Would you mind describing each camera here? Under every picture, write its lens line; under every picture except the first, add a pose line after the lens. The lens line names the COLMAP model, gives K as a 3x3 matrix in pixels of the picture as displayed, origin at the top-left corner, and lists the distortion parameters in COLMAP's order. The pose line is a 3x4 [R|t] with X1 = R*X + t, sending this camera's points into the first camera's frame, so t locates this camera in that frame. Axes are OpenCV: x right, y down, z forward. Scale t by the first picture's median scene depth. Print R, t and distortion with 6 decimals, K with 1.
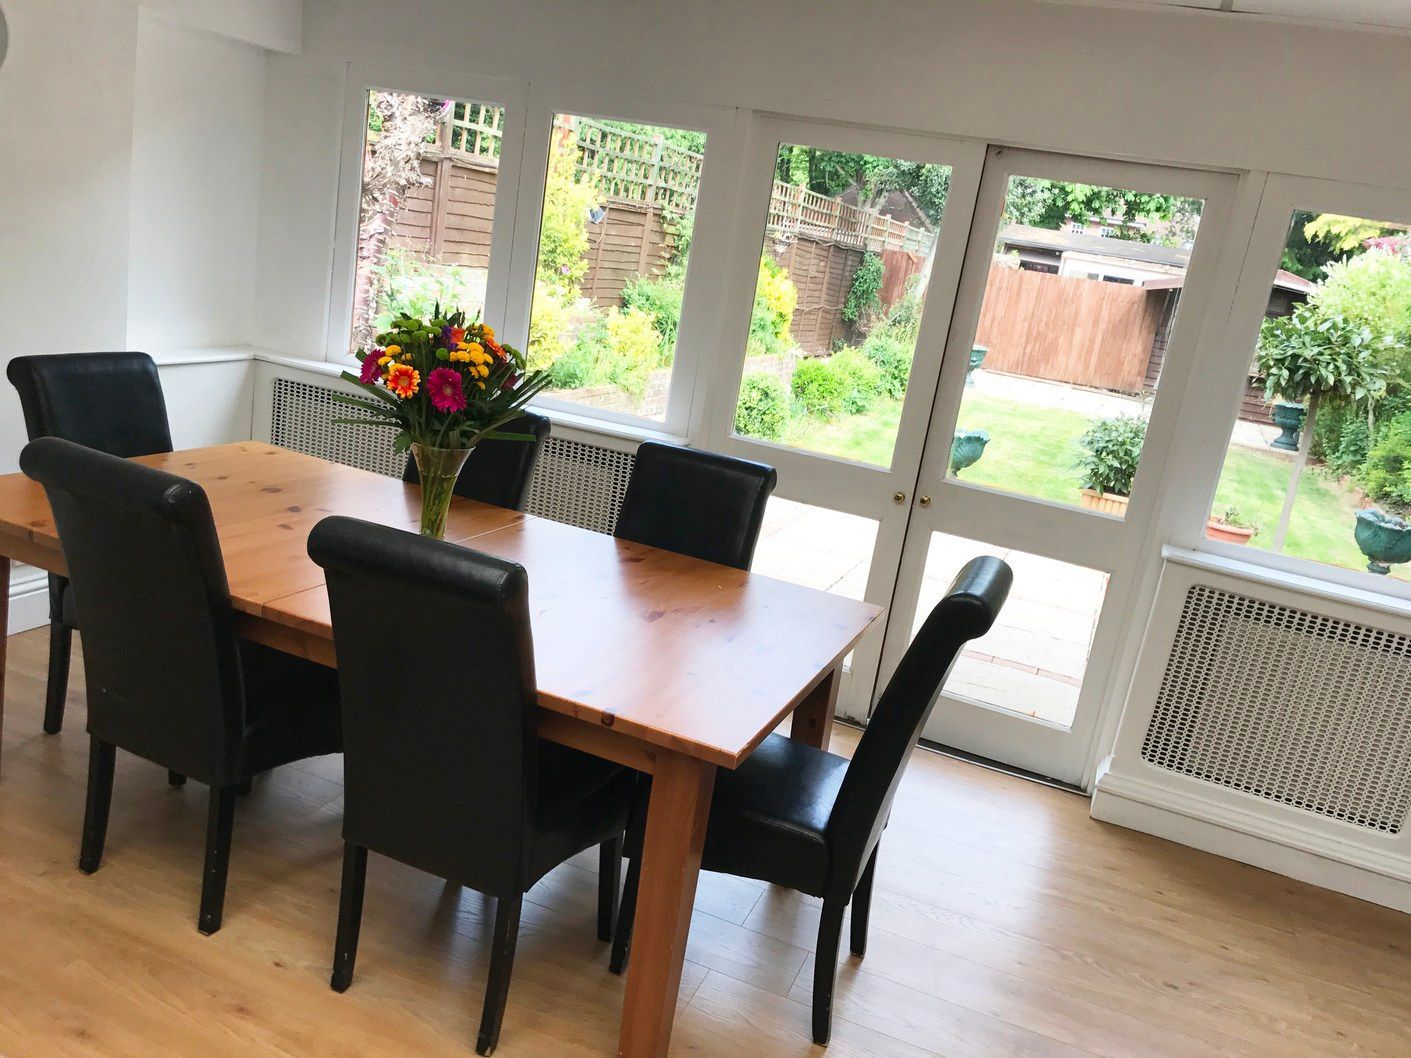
lens RADIAL K [[1157.0, 0, 710.8], [0, 1157.0, 529.6], [0, 0, 1]] dist [0.029224, -0.033778]
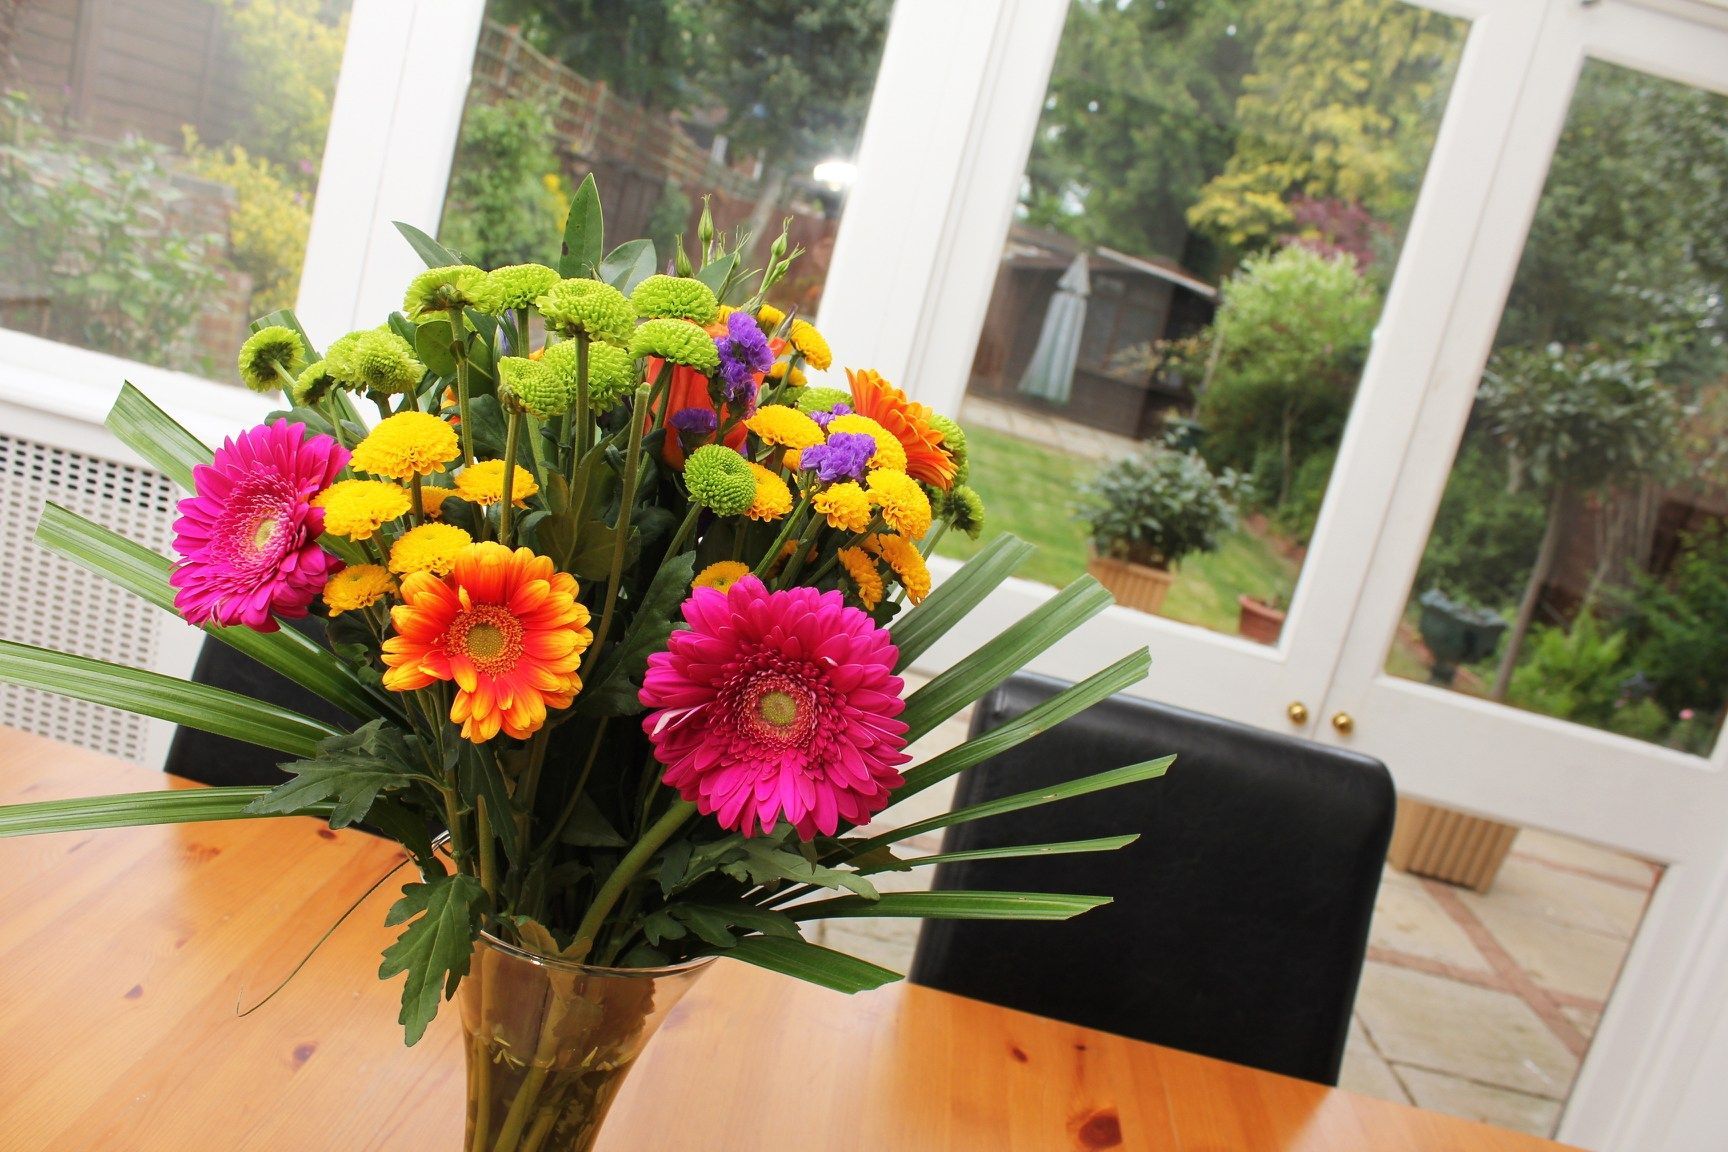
lens RADIAL K [[1440.0, 0, 869.6], [0, 1440.0, 578.0], [0, 0, 1]] dist [-0.171271, 0.141360]
pose [[0.946189, 0.015894, 0.323224, -0.239656], [-0.026418, 0.999253, 0.028198, -0.123739], [-0.322535, -0.035219, 0.945902, 0.683550]]
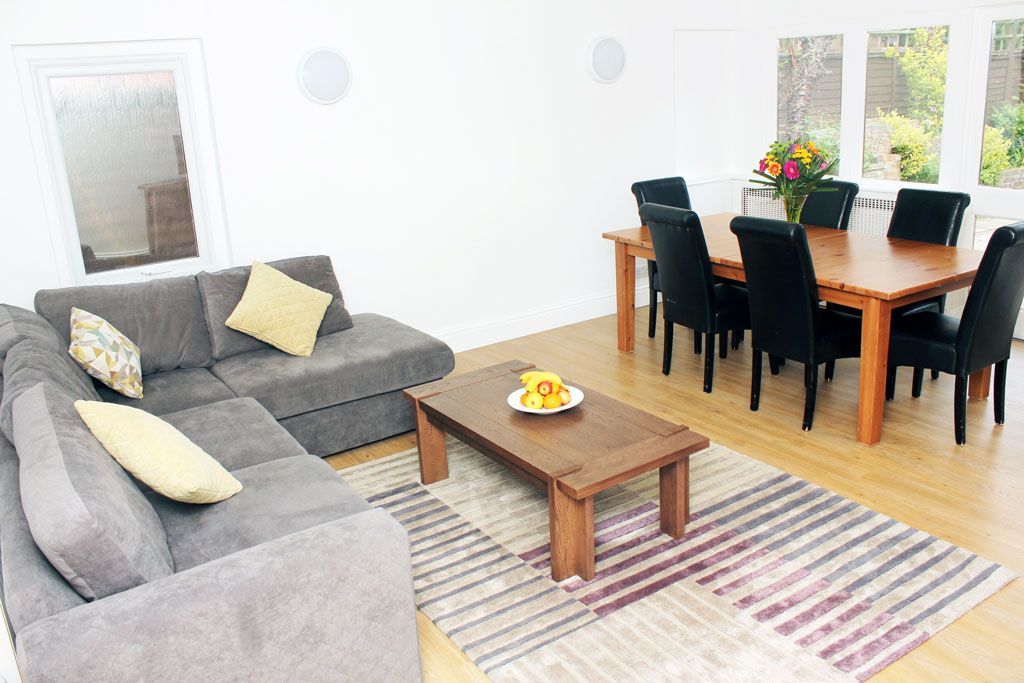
lens RADIAL K [[853.3, 0, 510.9], [0, 853.3, 341.8], [0, 0, 1]] dist [-0.171271, 0.141360]
pose [[0.780259, -0.016179, -0.625248, 0.327676], [0.029078, 0.999523, 0.010424, 0.167010], [0.624781, -0.026315, 0.780357, -0.594683]]
